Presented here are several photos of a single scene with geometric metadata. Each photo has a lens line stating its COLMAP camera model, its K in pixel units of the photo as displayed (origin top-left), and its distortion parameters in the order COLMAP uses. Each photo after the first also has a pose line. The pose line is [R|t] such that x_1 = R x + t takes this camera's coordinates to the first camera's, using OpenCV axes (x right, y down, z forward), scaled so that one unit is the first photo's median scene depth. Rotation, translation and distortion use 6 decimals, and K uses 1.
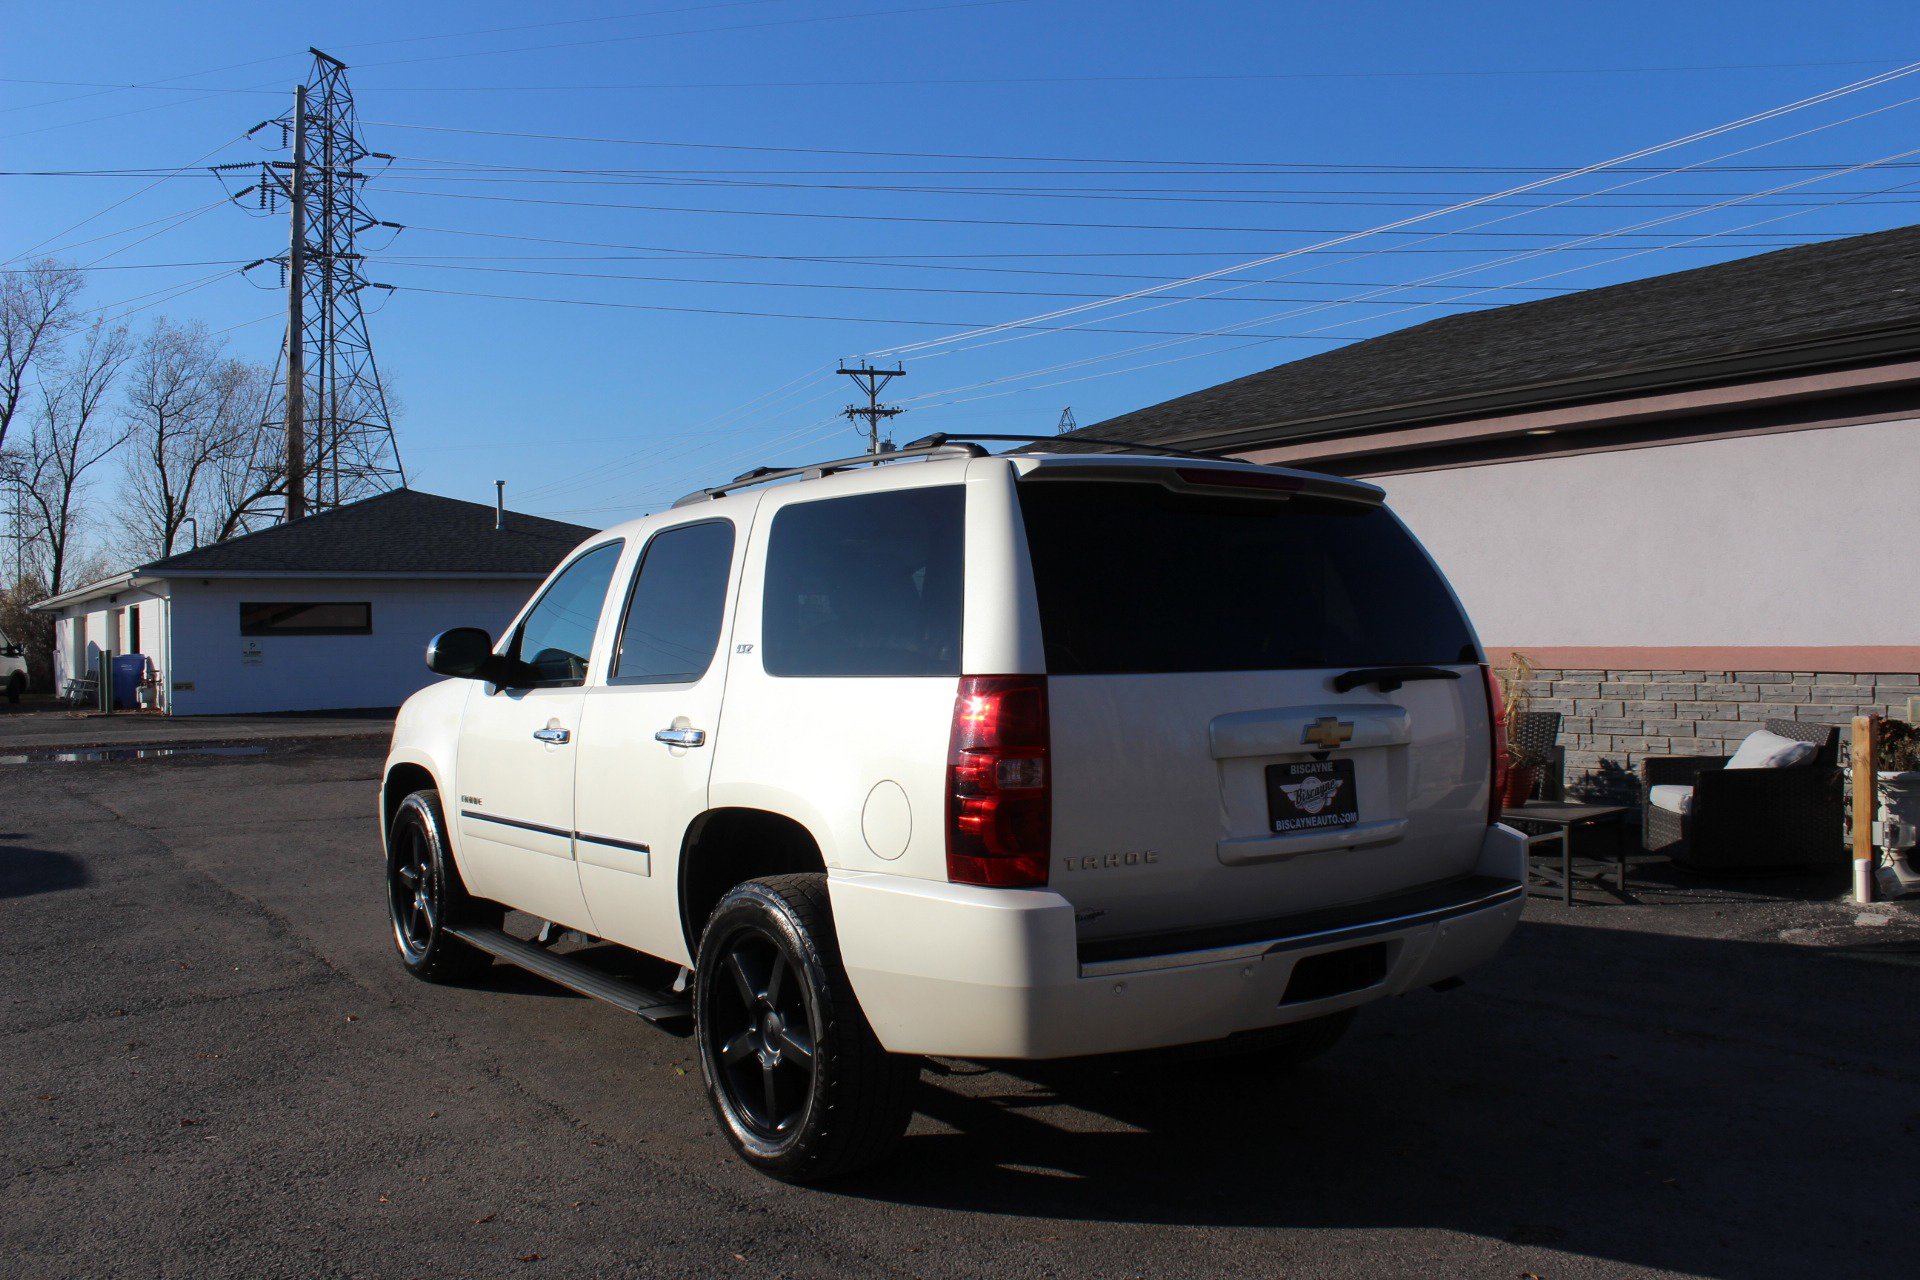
lens RADIAL K [[1611.9, 0, 964.6], [0, 1611.9, 641.7], [0, 0, 1]] dist [-0.165460, 0.144756]
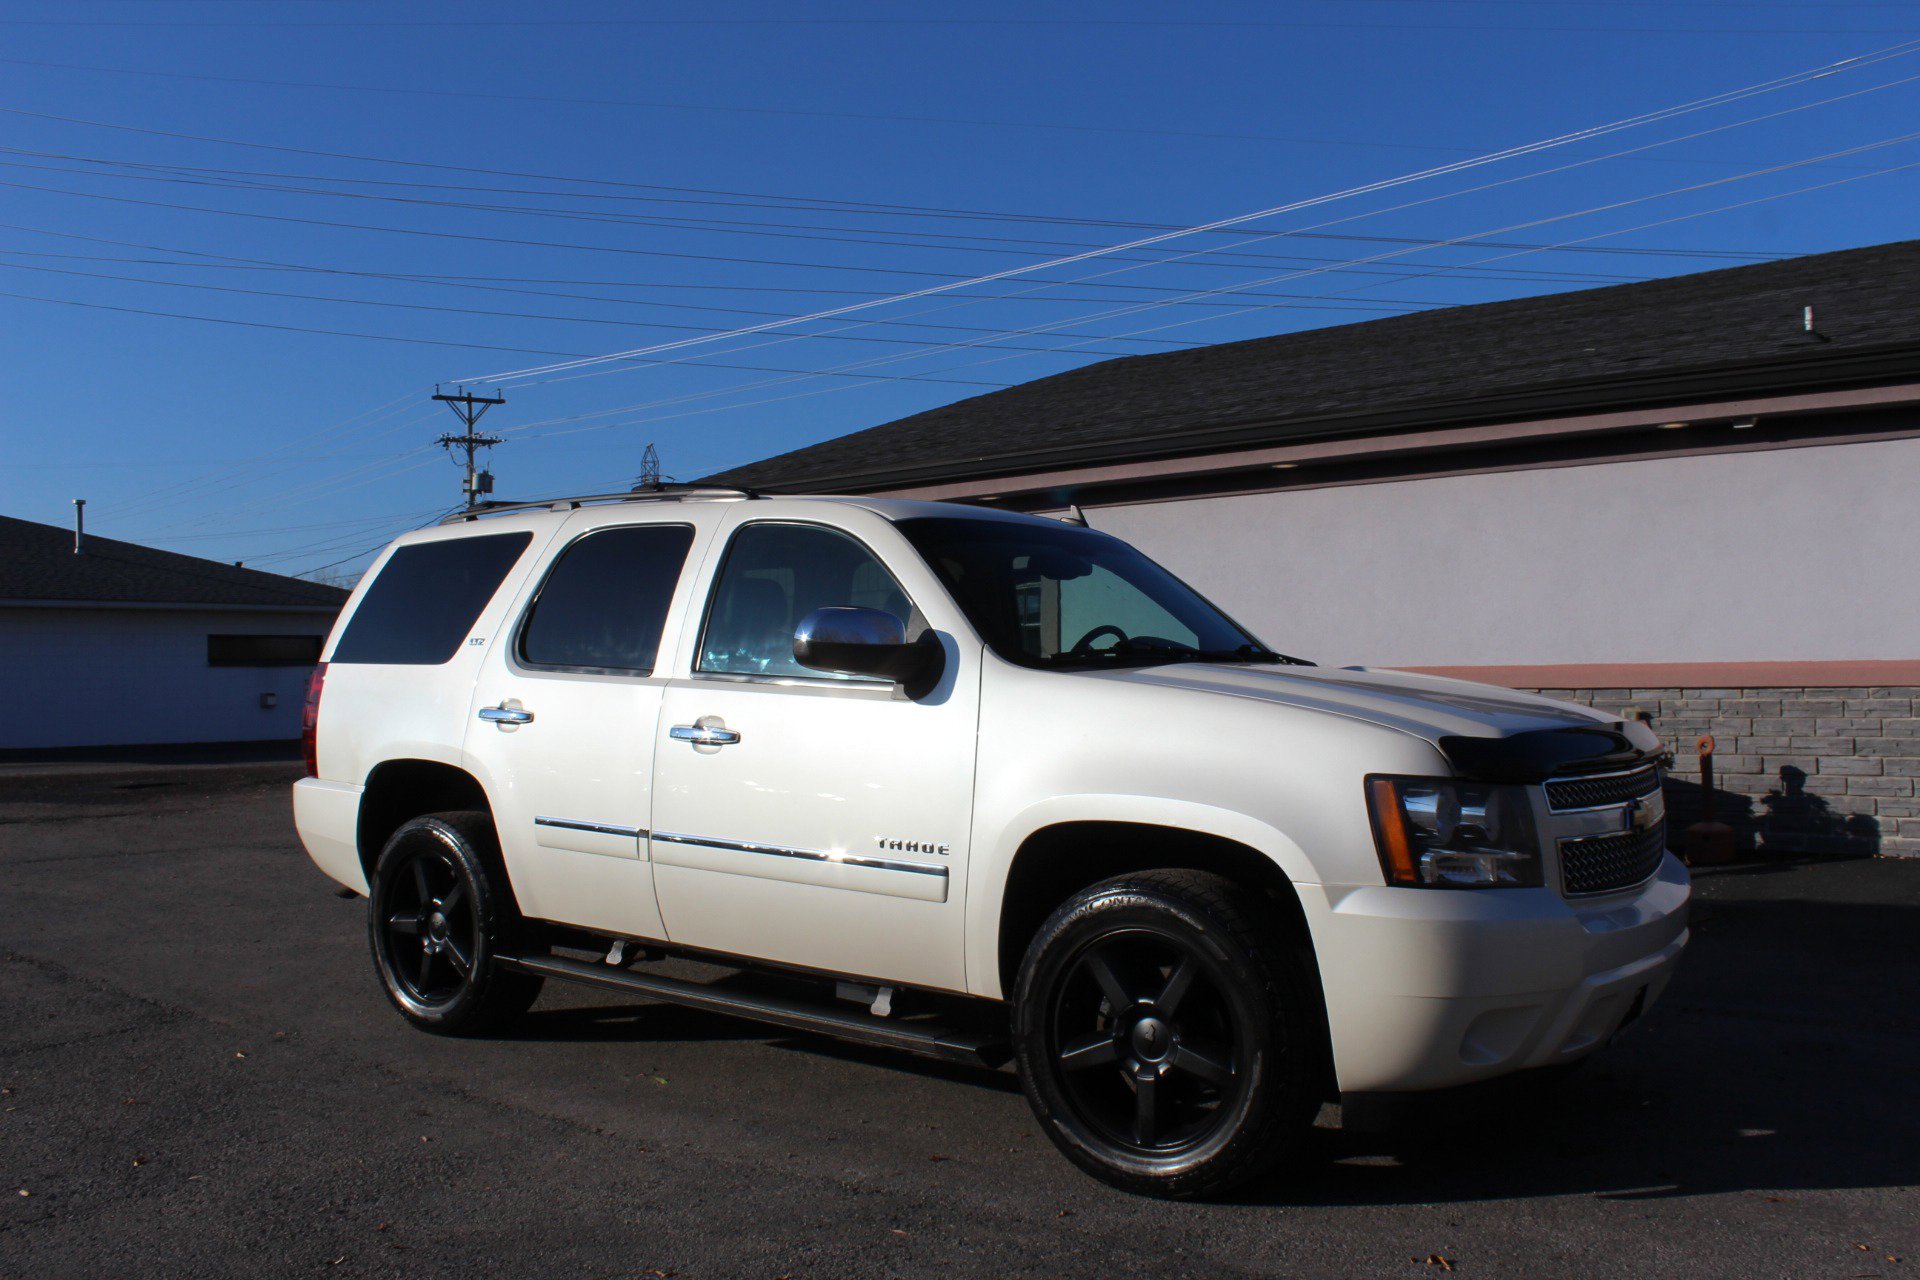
lens RADIAL K [[1643.5, 0, 969.9], [0, 1643.5, 644.3], [0, 0, 1]] dist [-0.163046, 0.146311]
pose [[0.965440, 0.006136, 0.260555, -0.046096], [0.000611, 0.999667, -0.025809, 0.005661], [-0.260626, 0.025076, 0.965114, -0.000926]]
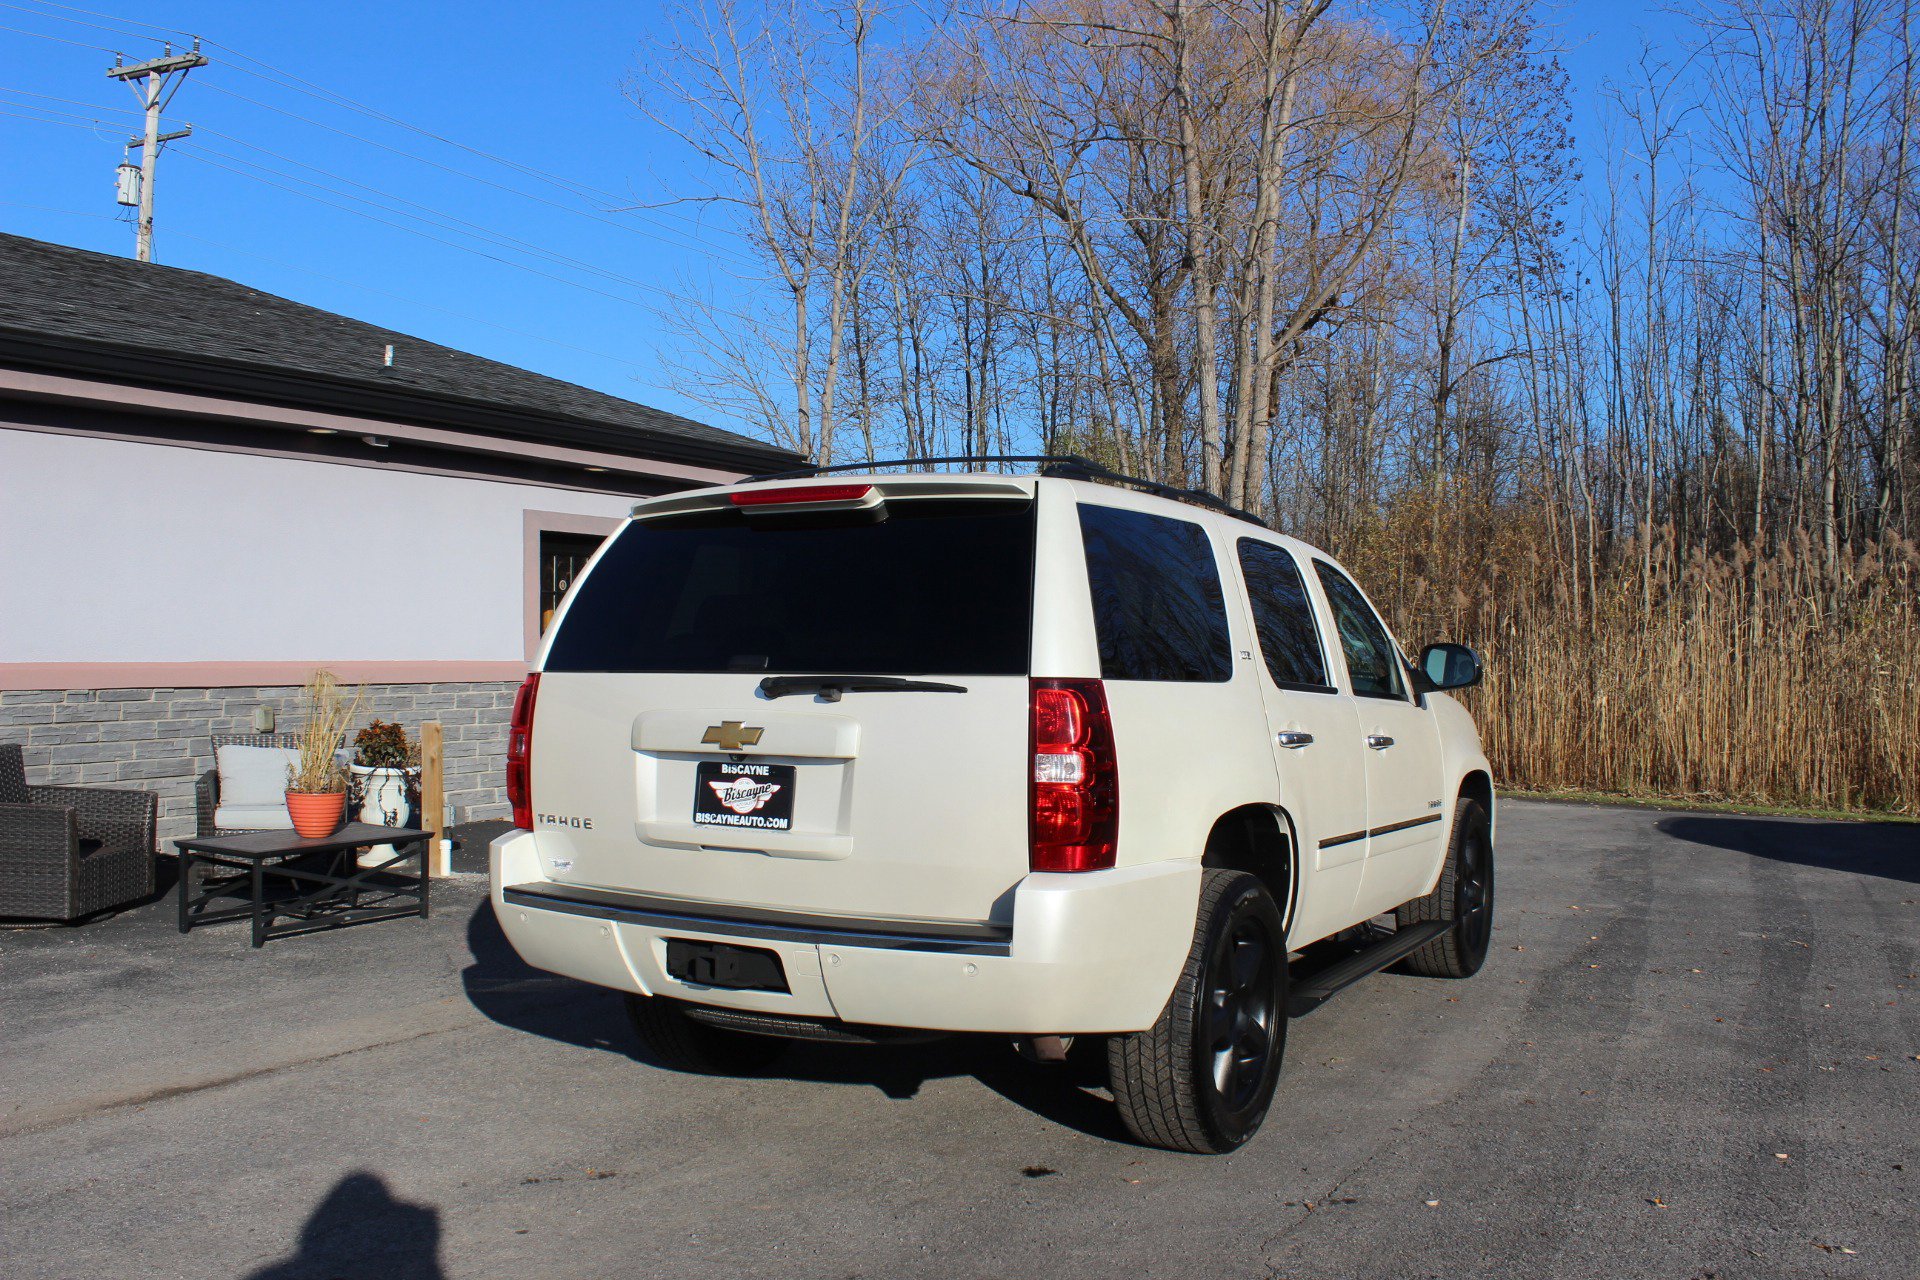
lens RADIAL K [[1663.3, 0, 964.7], [0, 1663.3, 637.3], [0, 0, 1]] dist [-0.163202, 0.155433]
pose [[-0.379456, 0.013853, 0.925106, -0.199161], [-0.000617, 0.999884, -0.015225, 0.000910], [-0.925209, -0.006348, -0.379404, 0.298190]]
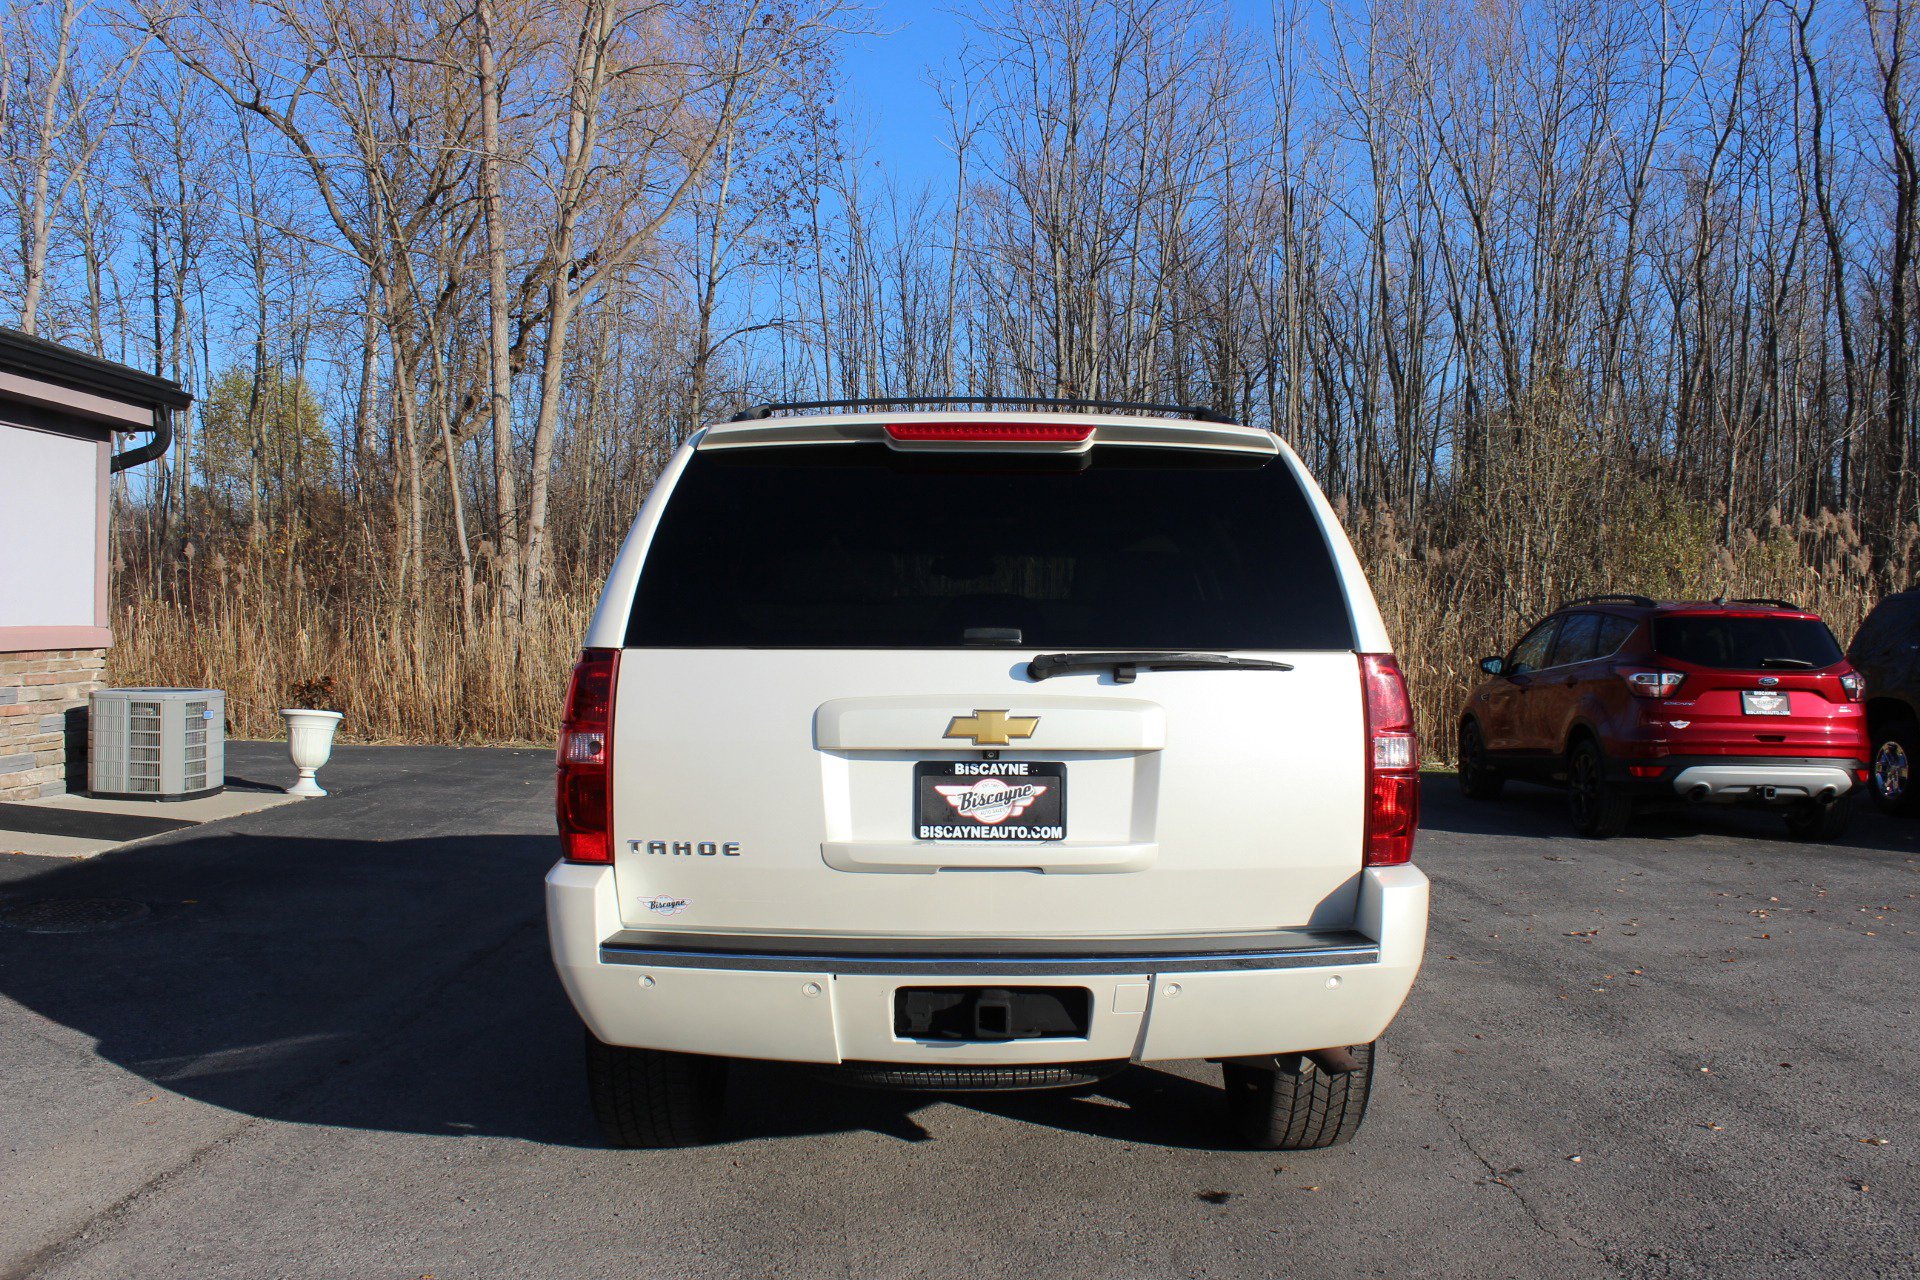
lens RADIAL K [[1663.3, 0, 964.7], [0, 1663.3, 637.3], [0, 0, 1]] dist [-0.163202, 0.155433]
pose [[-0.791047, -0.004721, 0.611738, -0.126143], [-0.000373, 0.999974, 0.007236, 0.000121], [-0.611756, 0.005496, -0.791028, 0.356179]]
